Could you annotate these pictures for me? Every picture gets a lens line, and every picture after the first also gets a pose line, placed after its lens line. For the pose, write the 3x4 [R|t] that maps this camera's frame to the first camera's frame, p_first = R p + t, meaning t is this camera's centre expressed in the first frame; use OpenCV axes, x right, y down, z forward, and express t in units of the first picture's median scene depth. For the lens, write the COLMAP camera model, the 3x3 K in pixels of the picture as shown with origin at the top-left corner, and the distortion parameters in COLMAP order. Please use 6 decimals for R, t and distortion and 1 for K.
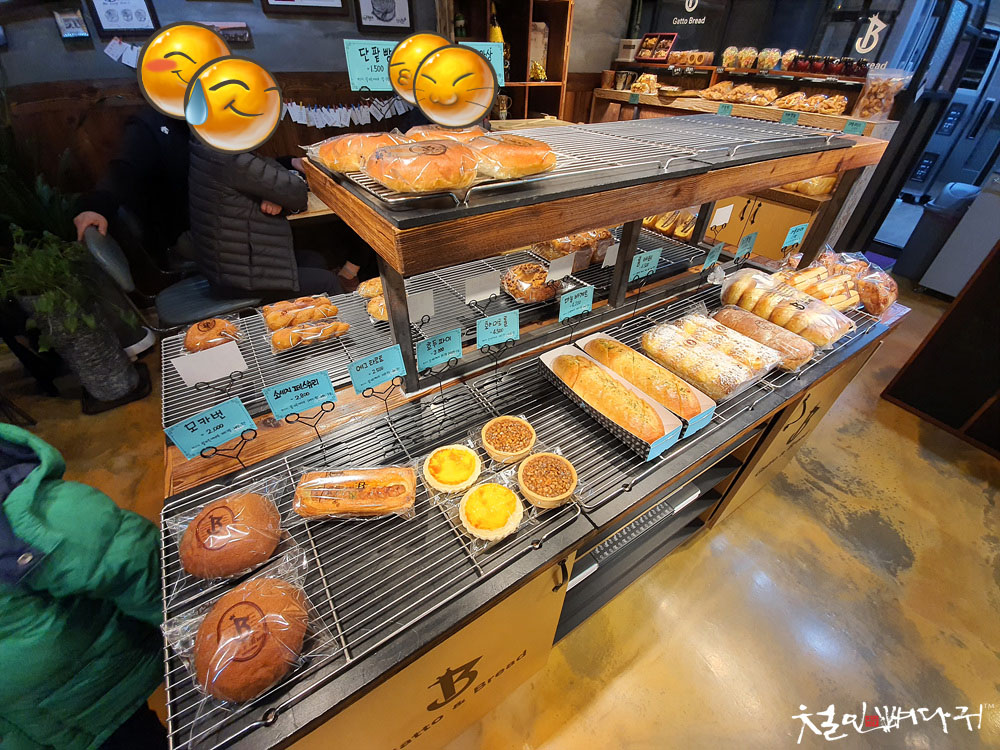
lens RADIAL K [[409.0, 0, 500.0], [0, 409.0, 375.0], [0, 0, 1]] dist [-0.026660, -0.000199]
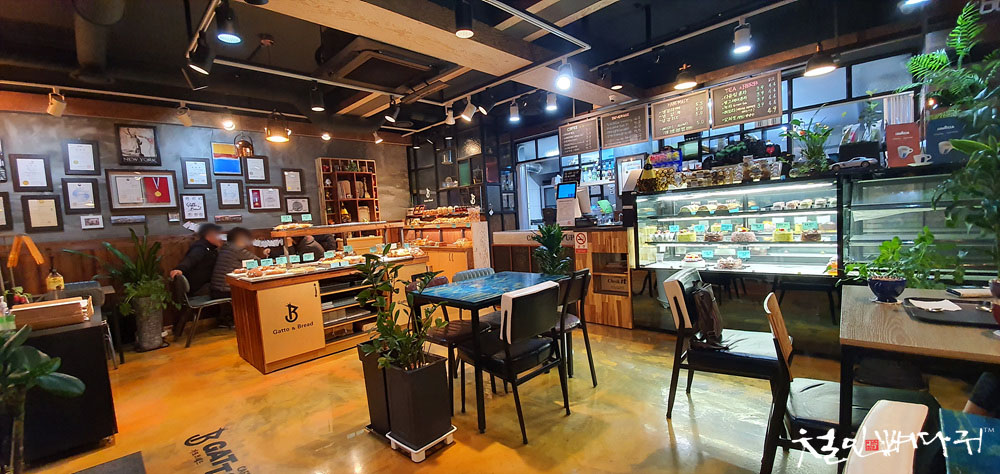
lens RADIAL K [[405.8, 0, 500.0], [0, 405.8, 237.0], [0, 0, 1]] dist [-0.000012, -0.013378]
pose [[0.973507, -0.091881, 0.209387, 0.367904], [0.197188, 0.800955, -0.565321, 0.940517], [-0.115767, 0.591633, 0.797853, -1.084095]]
